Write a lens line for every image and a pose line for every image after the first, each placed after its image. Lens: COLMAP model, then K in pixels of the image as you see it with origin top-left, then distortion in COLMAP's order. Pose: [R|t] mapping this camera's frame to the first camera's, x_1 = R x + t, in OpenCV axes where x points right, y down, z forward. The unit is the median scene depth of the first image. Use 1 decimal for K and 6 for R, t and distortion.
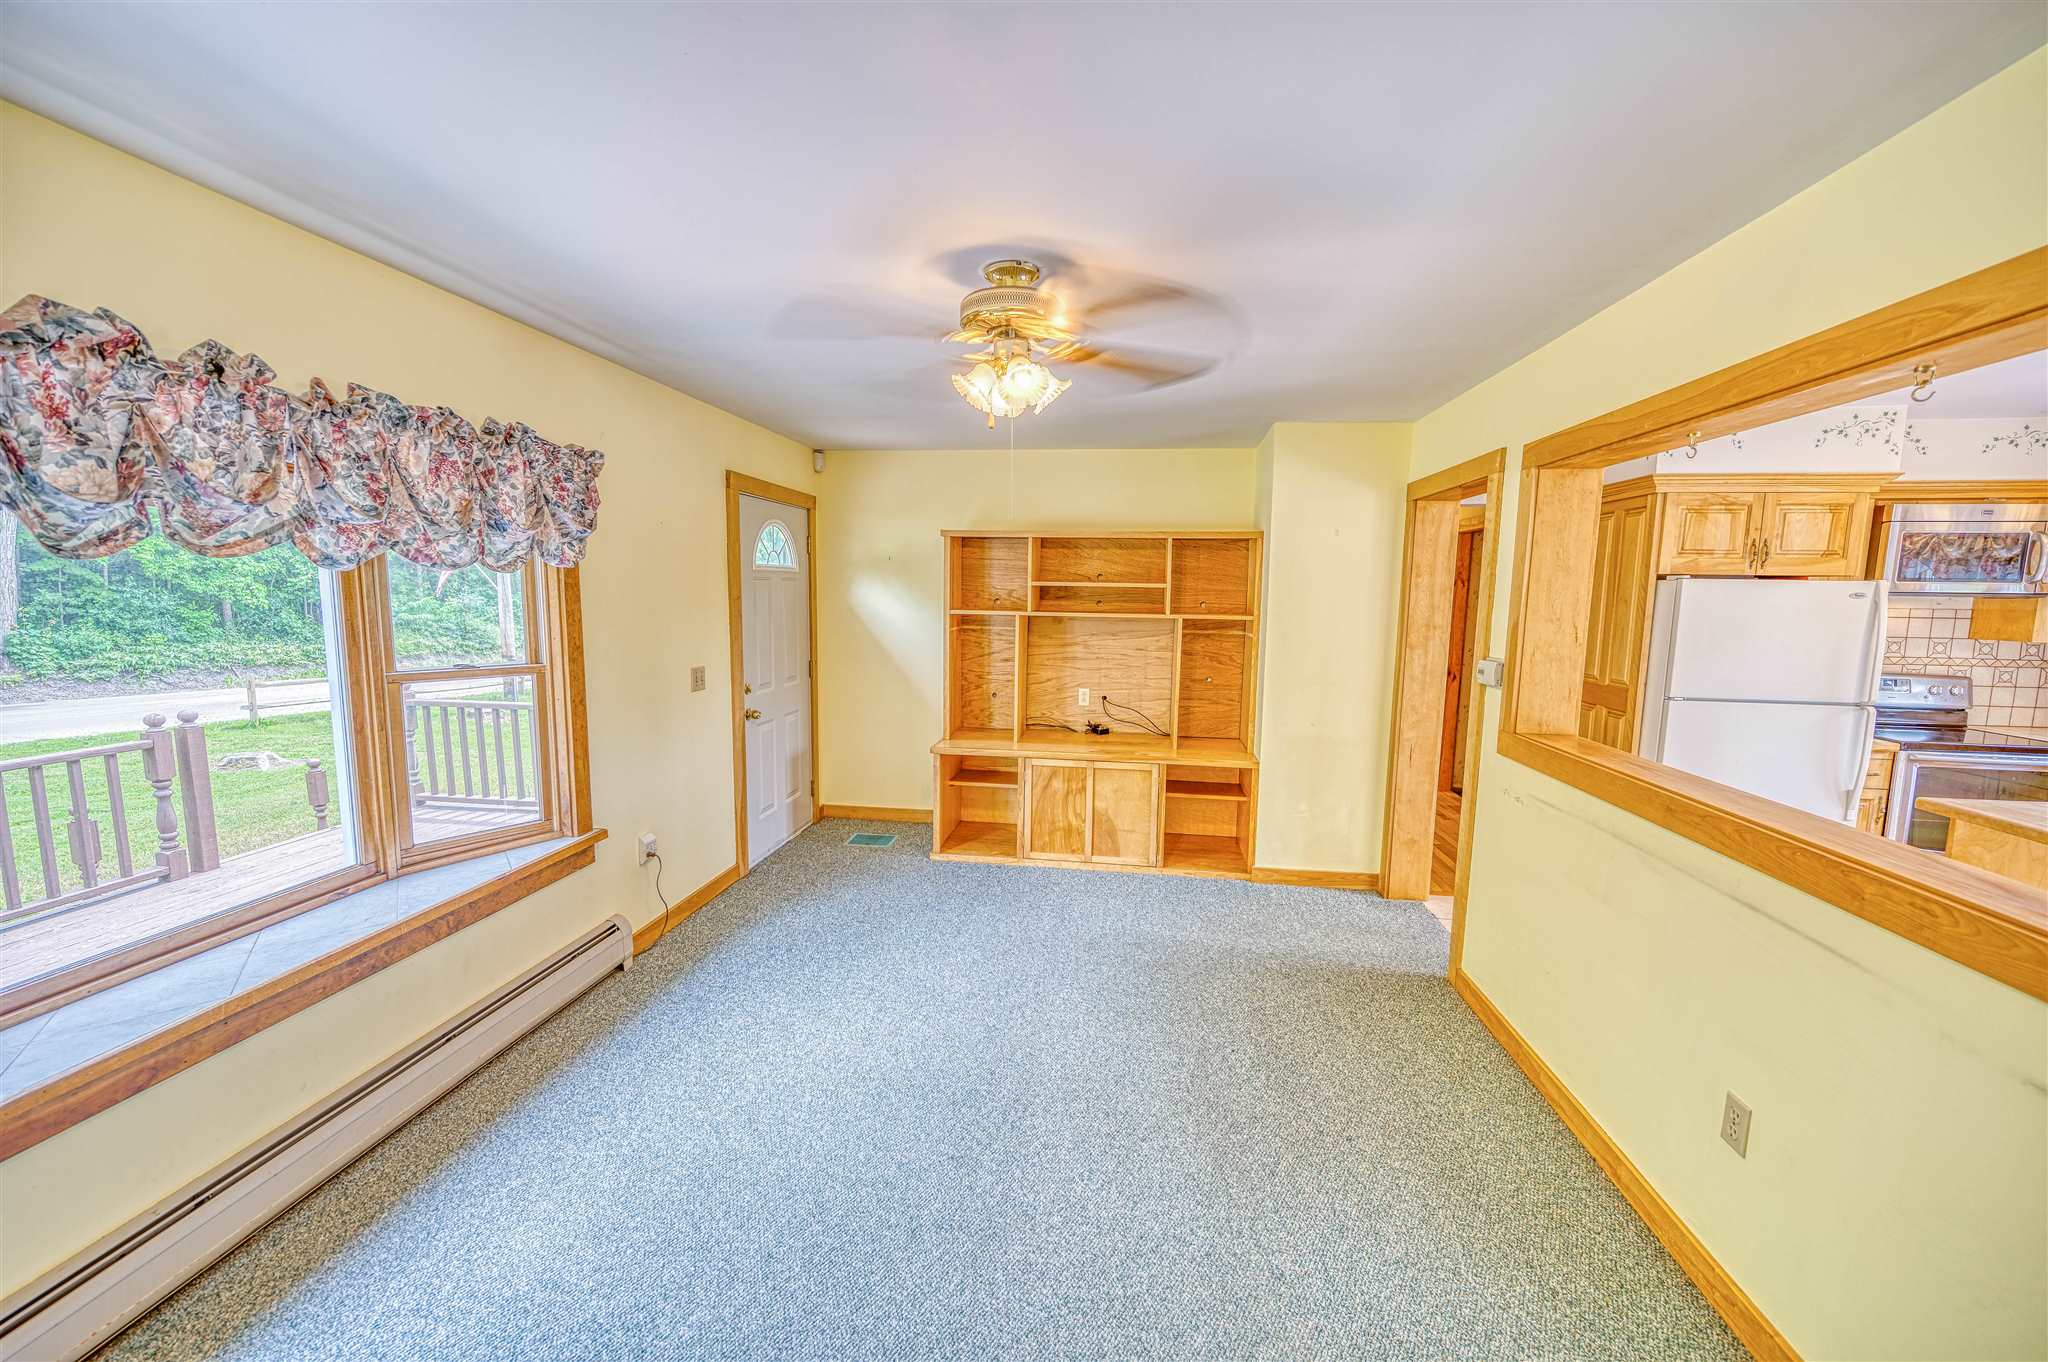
lens RADIAL K [[804.5, 0, 1021.0], [0, 804.5, 686.3], [0, 0, 1]] dist [-0.000234, -0.000889]
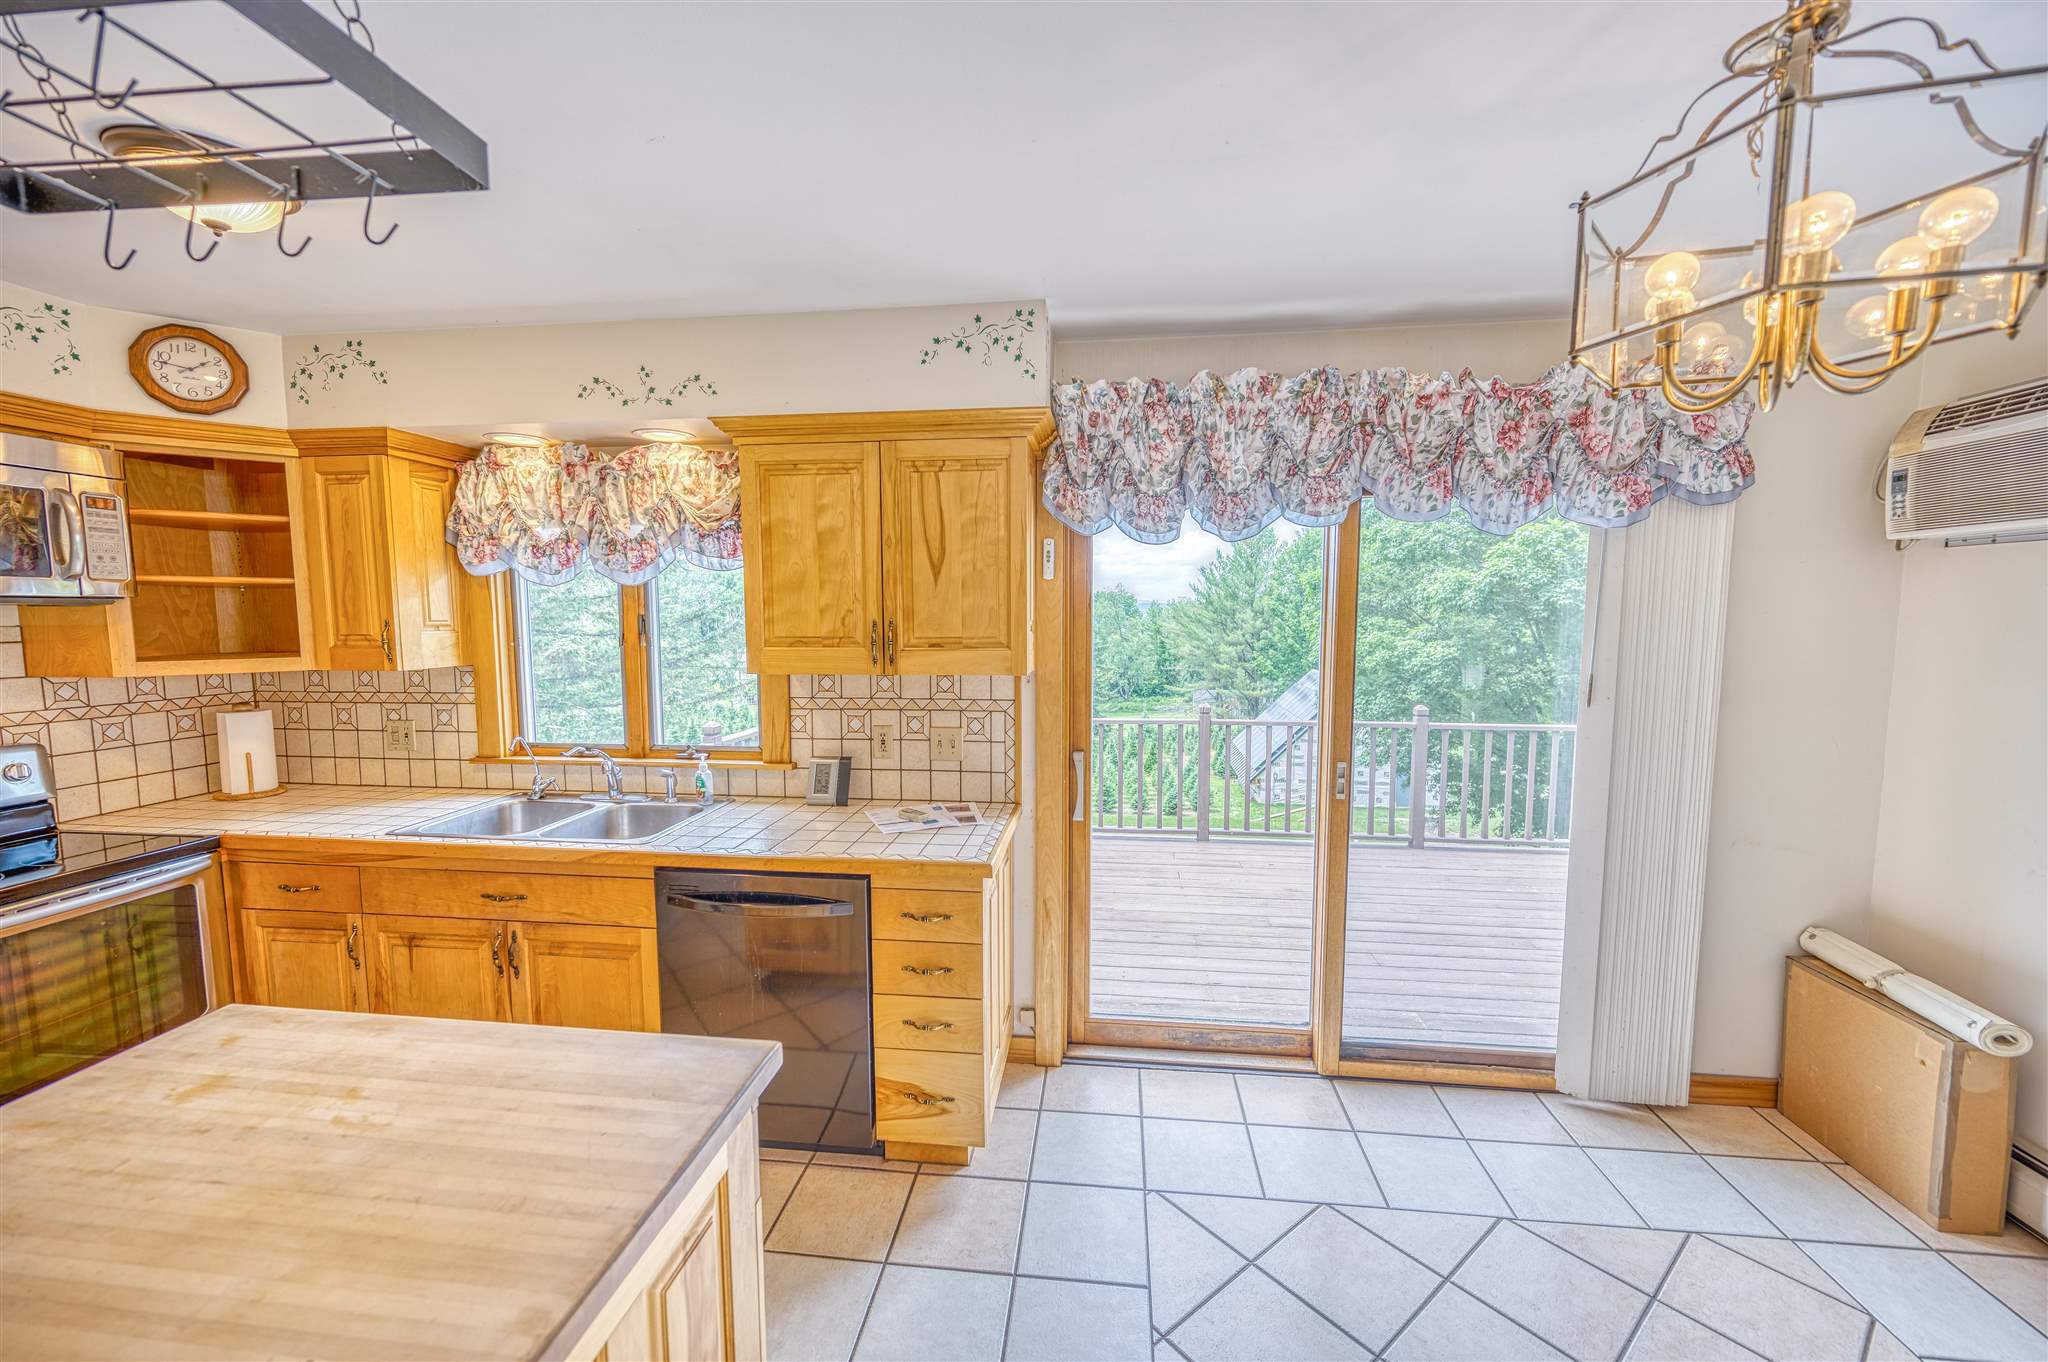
lens RADIAL K [[804.5, 0, 1021.0], [0, 804.5, 686.3], [0, 0, 1]] dist [-0.000234, -0.000889]
pose [[-0.024441, -0.103108, 0.994370, 0.615966], [0.121903, 0.986937, 0.105333, -0.027458], [-0.992241, 0.123791, -0.011553, 0.315168]]
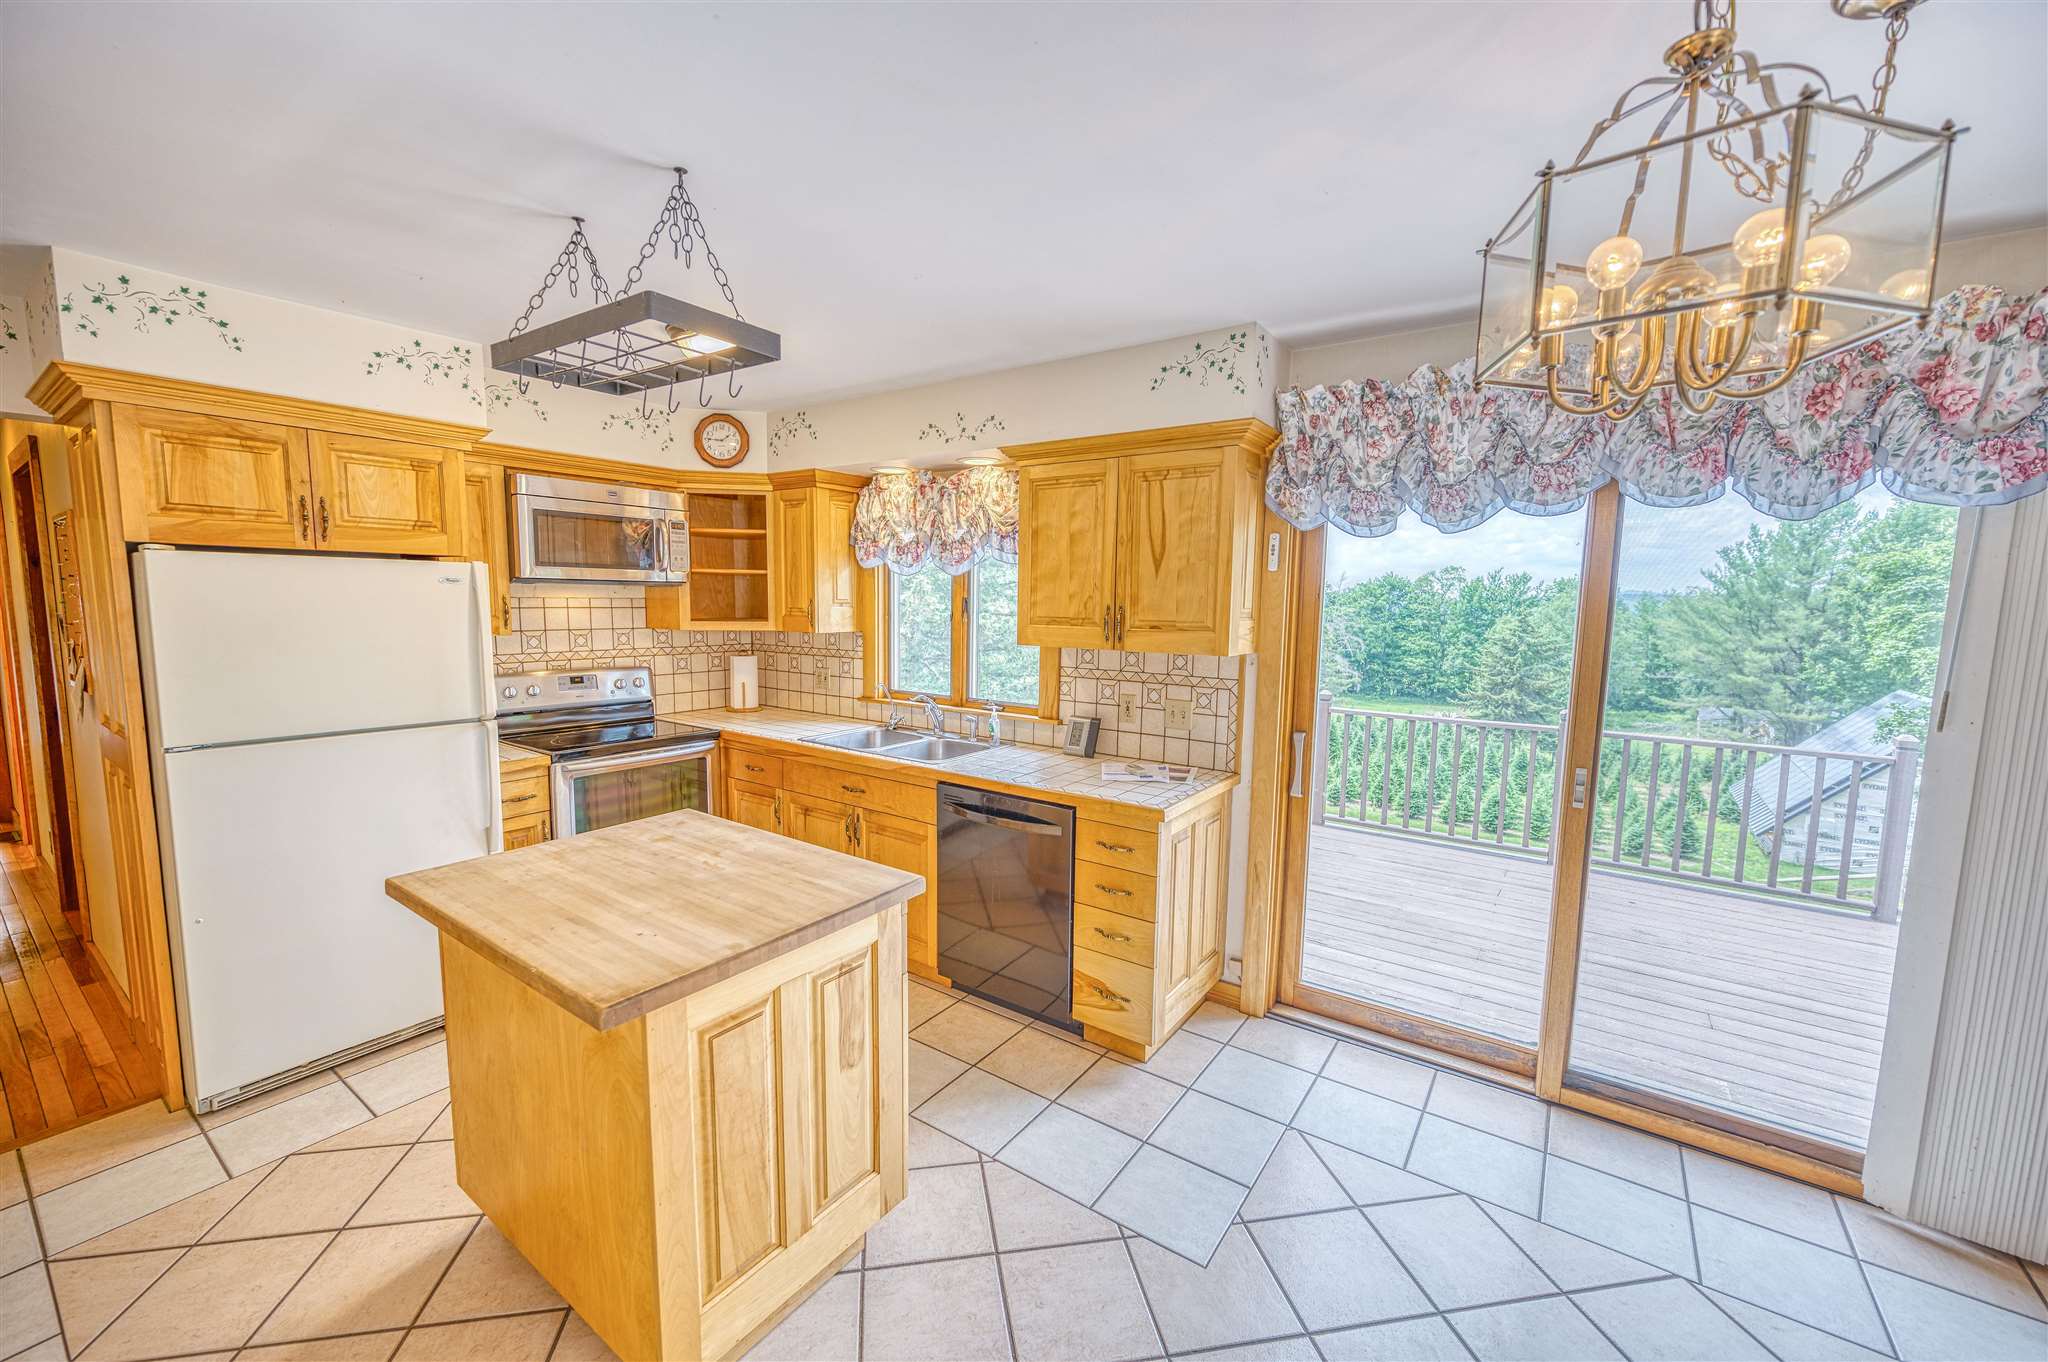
lens RADIAL K [[804.5, 0, 1021.0], [0, 804.5, 686.3], [0, 0, 1]] dist [-0.000234, -0.000889]
pose [[0.456681, -0.103628, 0.883575, 0.531686], [0.097685, 0.993028, 0.065975, -0.008854], [-0.884251, 0.056183, 0.463620, 0.146837]]
